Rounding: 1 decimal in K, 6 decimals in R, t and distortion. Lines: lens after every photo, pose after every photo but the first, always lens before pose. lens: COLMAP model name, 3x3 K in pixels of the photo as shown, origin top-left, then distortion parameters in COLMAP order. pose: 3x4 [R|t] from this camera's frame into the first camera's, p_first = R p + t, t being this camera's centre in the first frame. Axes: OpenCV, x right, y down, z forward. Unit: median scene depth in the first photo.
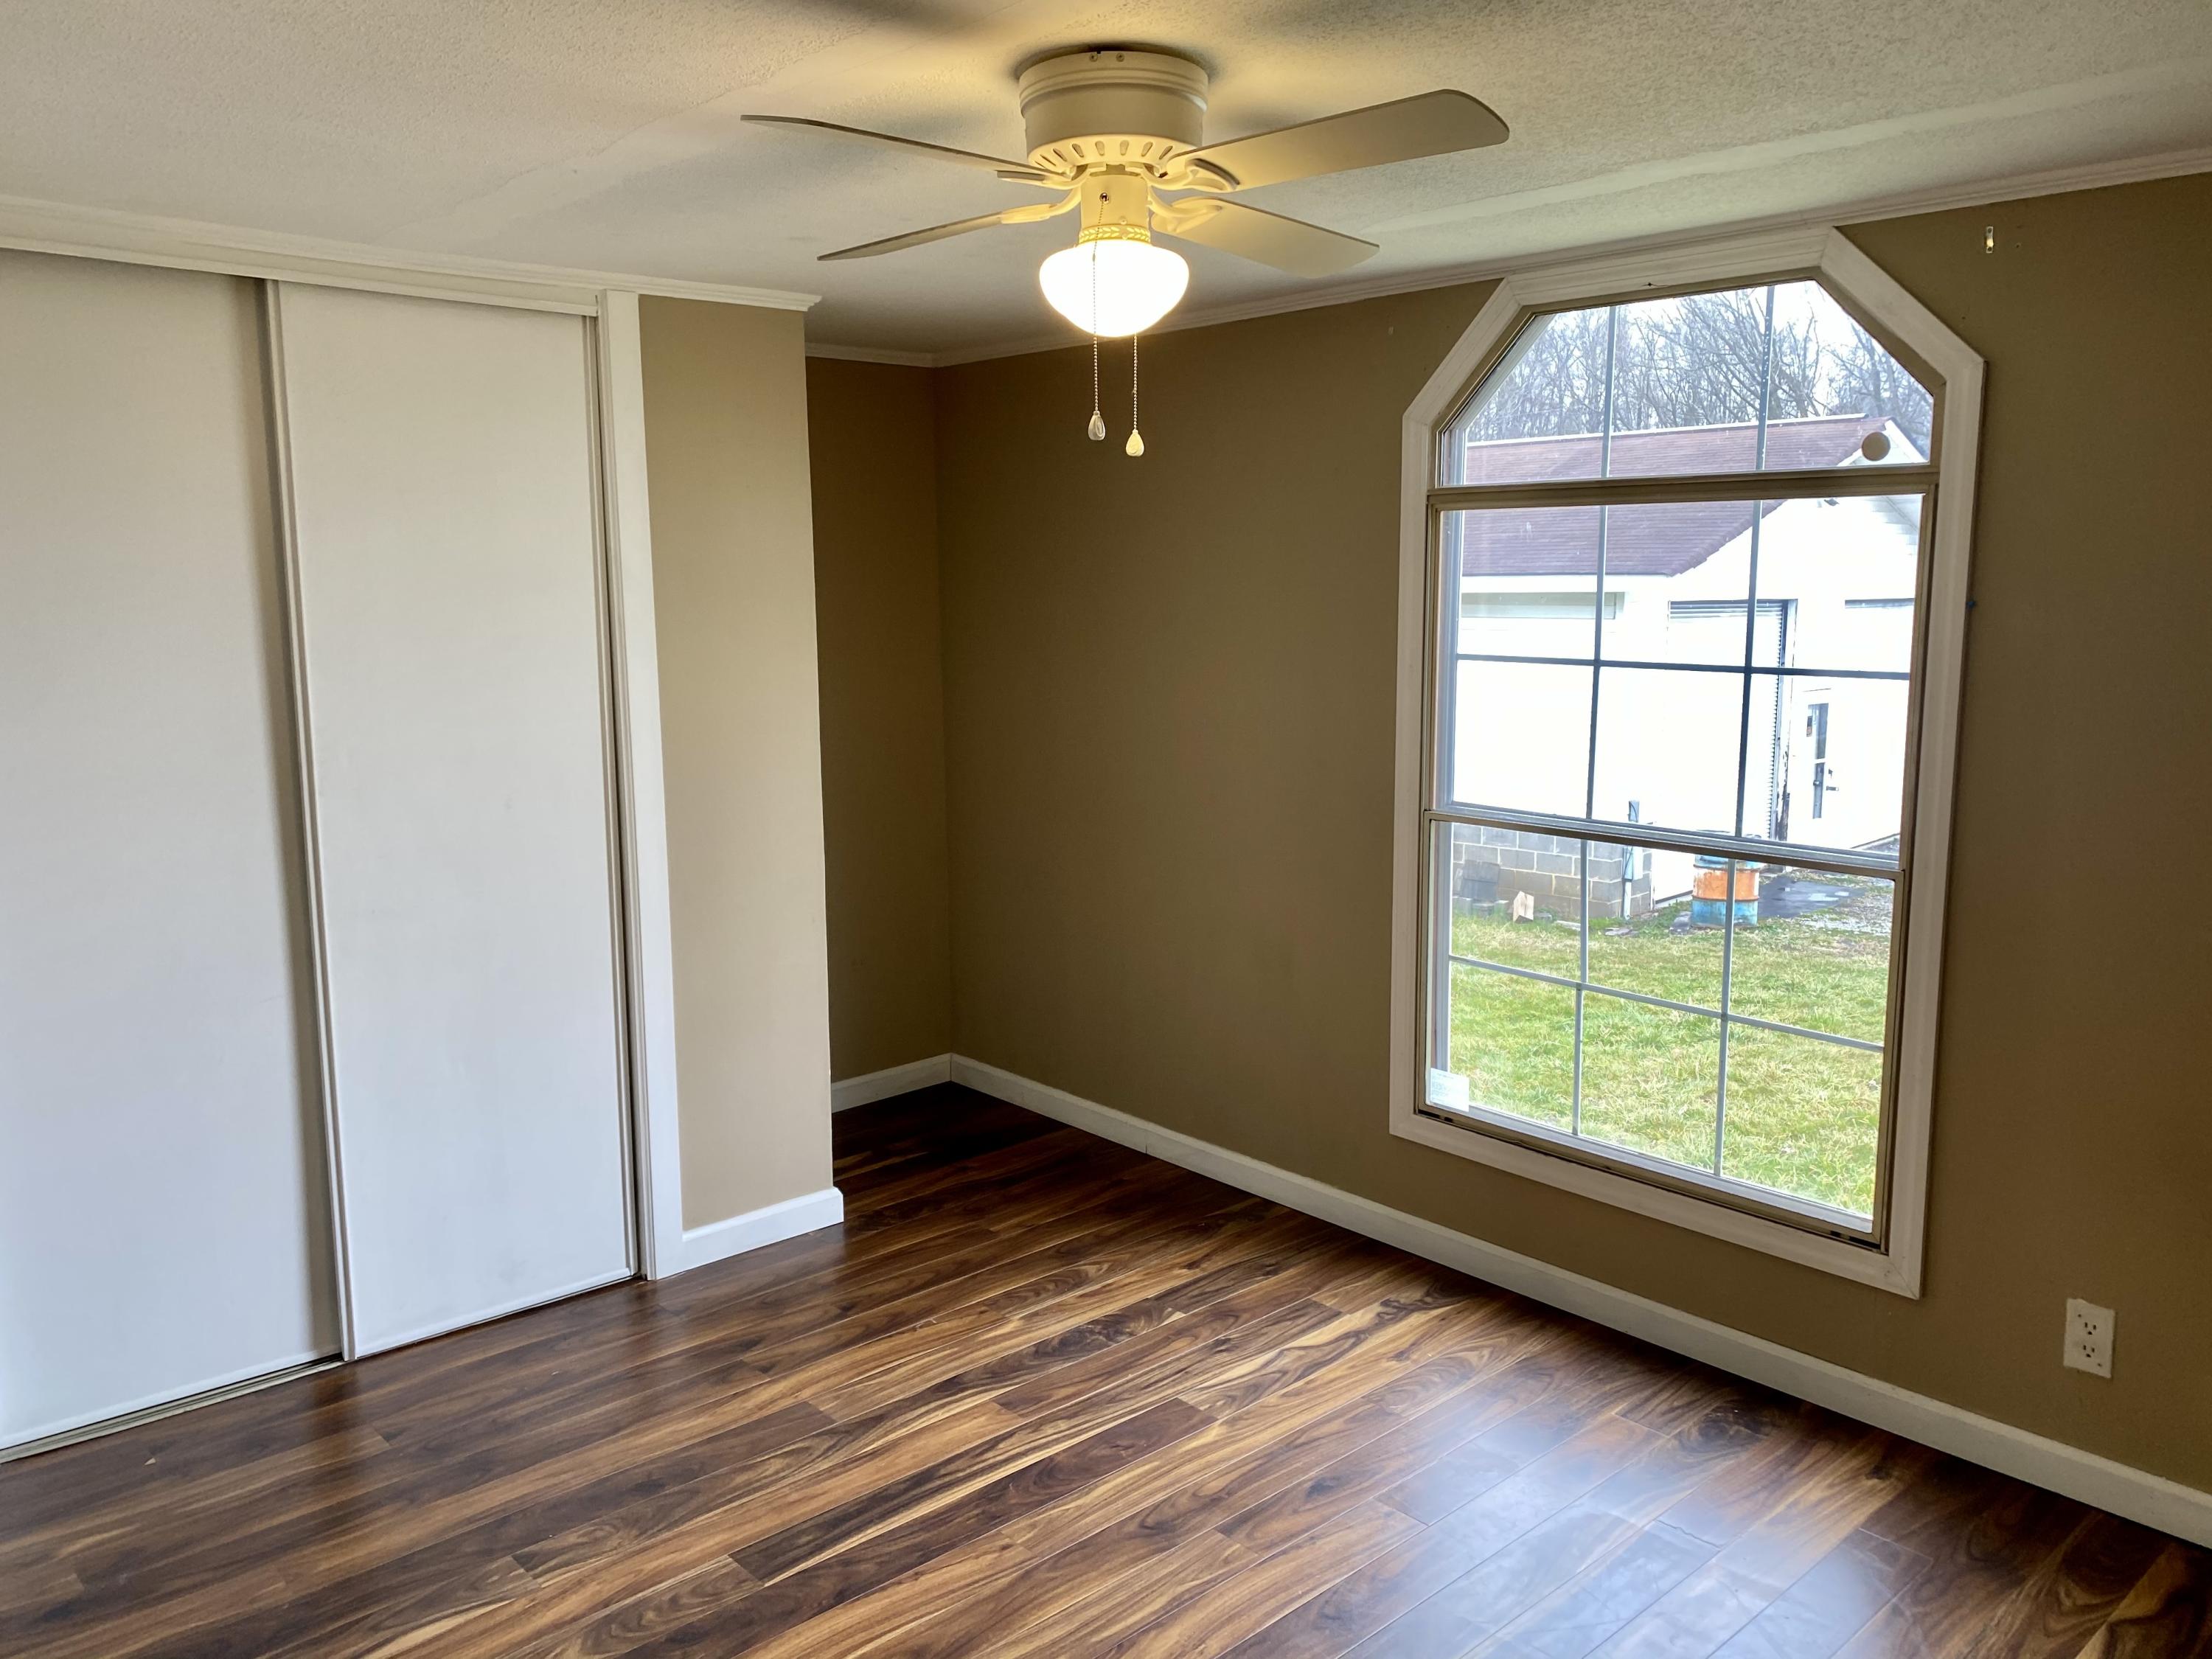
lens RADIAL K [[1699.0, 0, 1106.0], [0, 1699.0, 829.5], [0, 0, 1]] dist [0.005120, 0.003259]
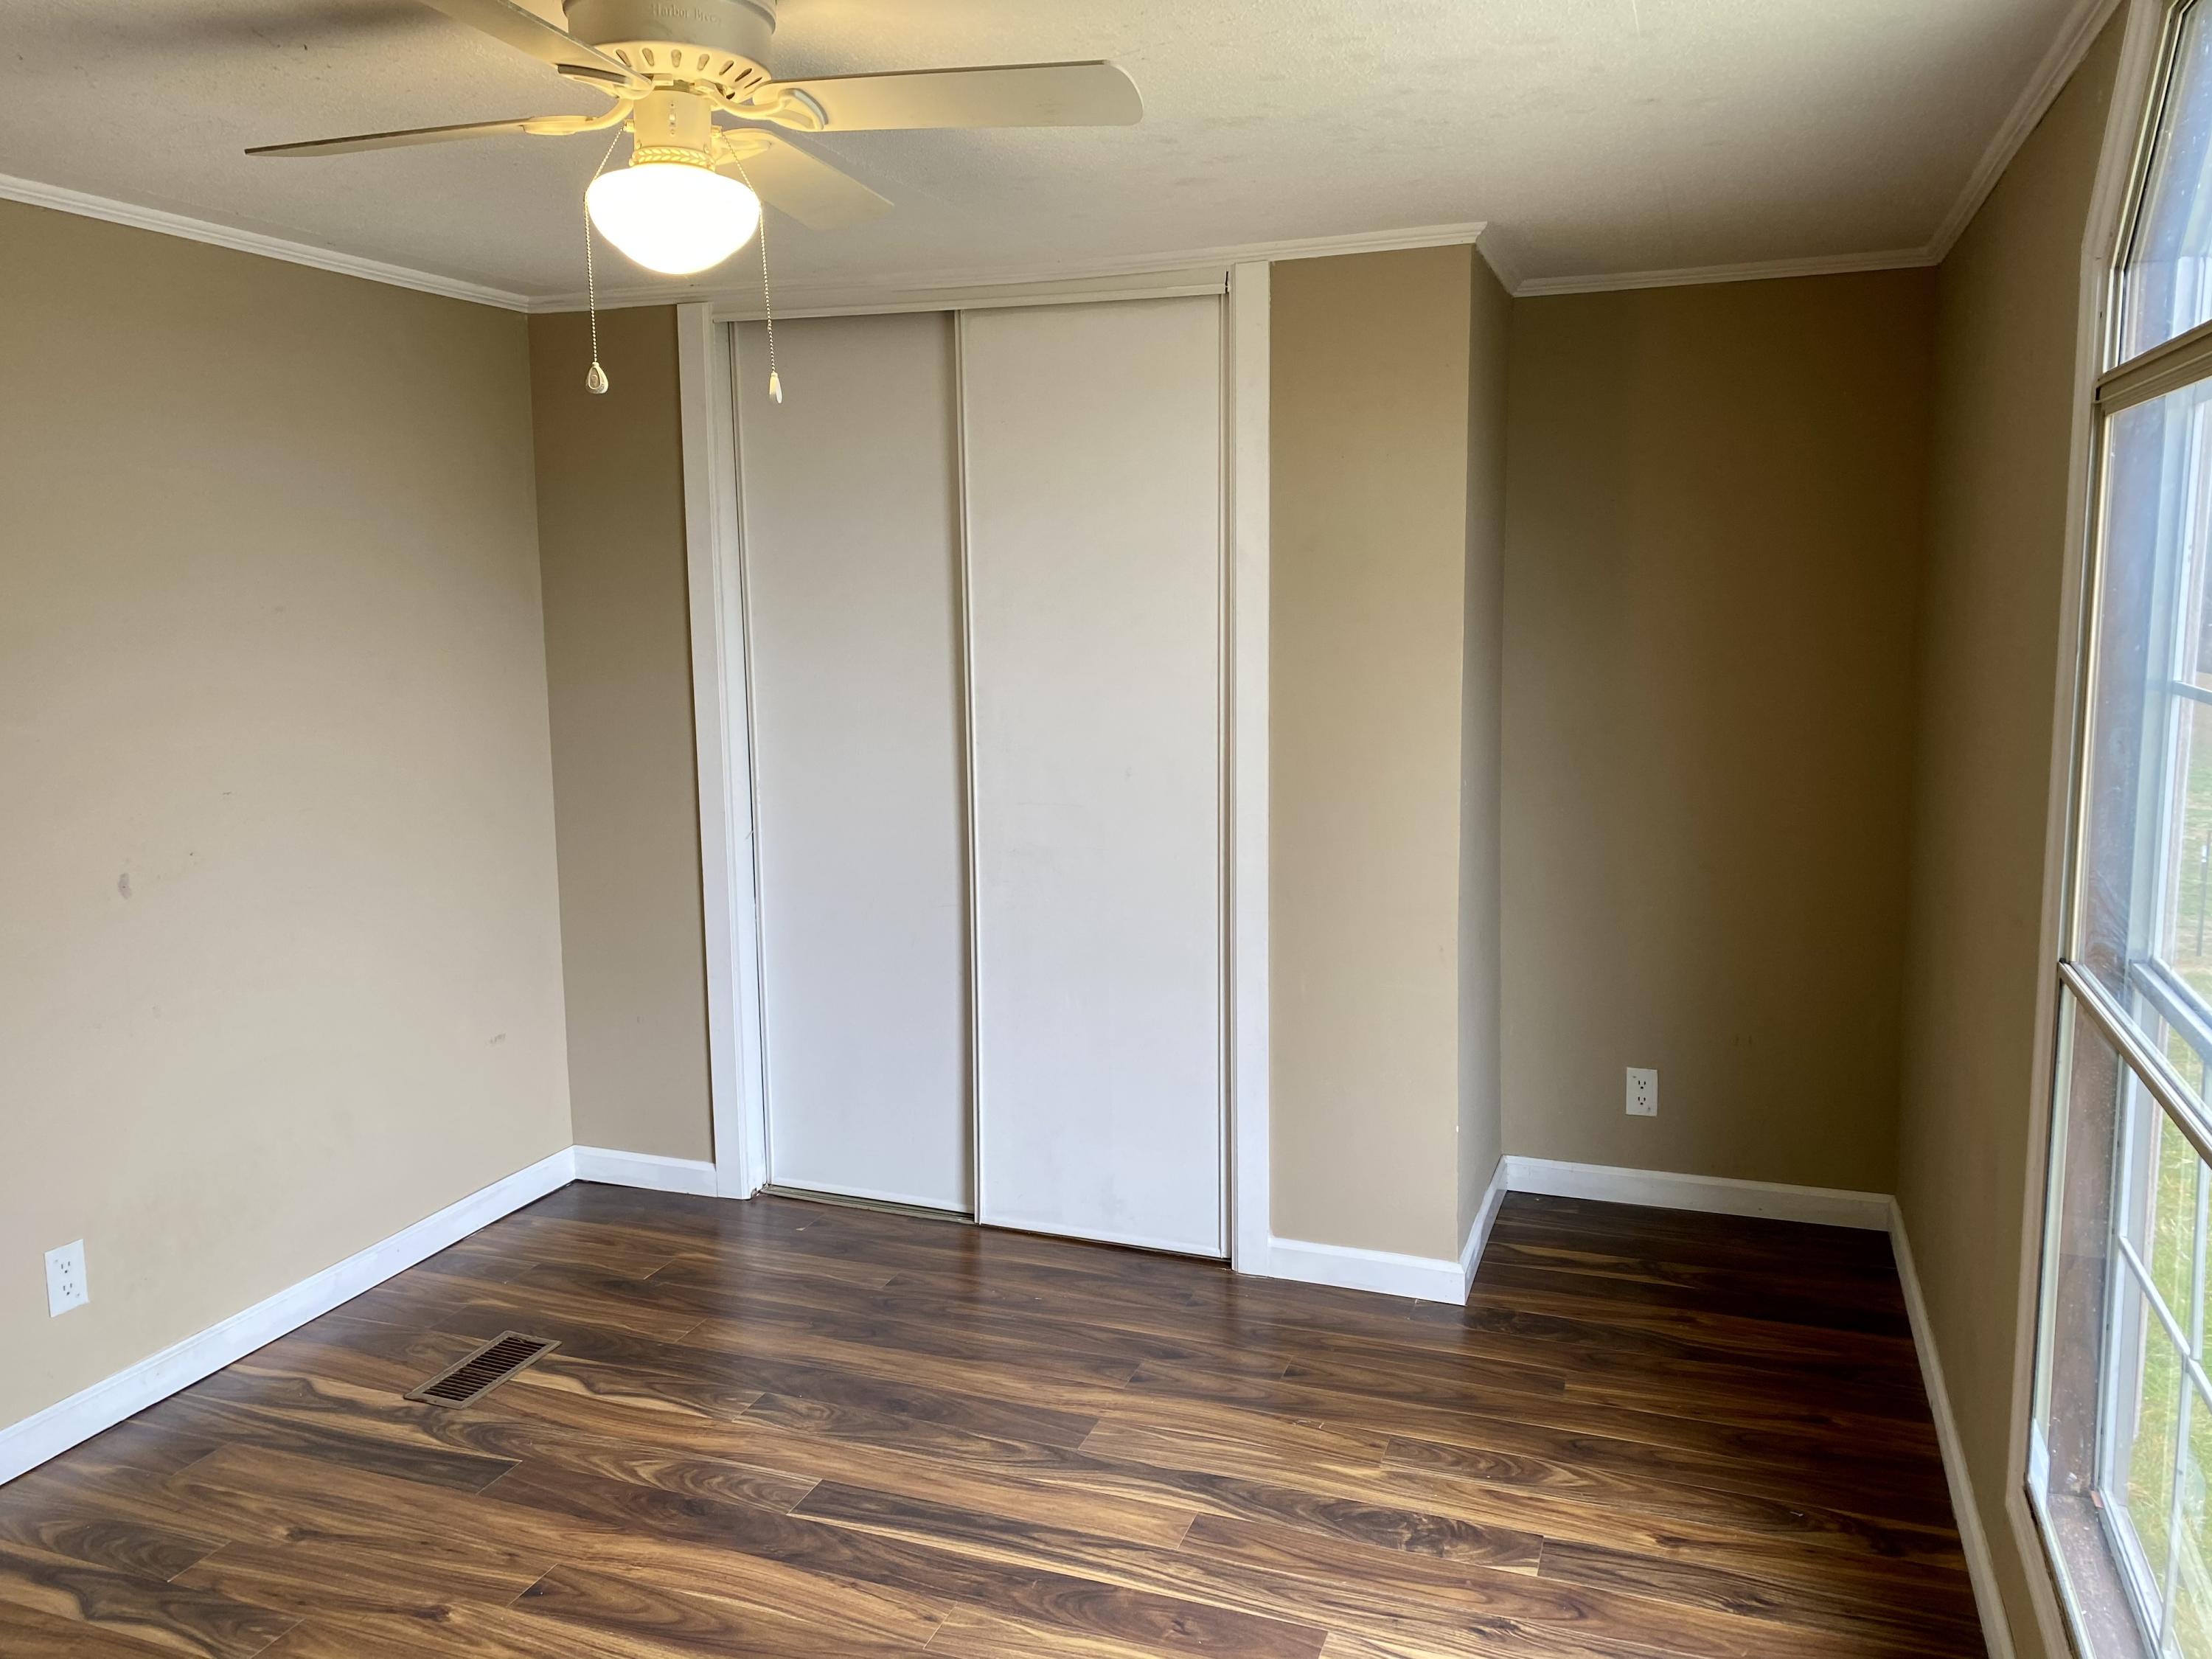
lens RADIAL K [[1707.9, 0, 1100.7], [0, 1707.9, 816.1], [0, 0, 1]] dist [0.053684, -0.063770]
pose [[0.461570, 0.130155, -0.877504, 0.539810], [-0.135330, 0.987931, 0.075350, -0.059660], [0.876721, 0.083973, 0.473613, 0.450260]]
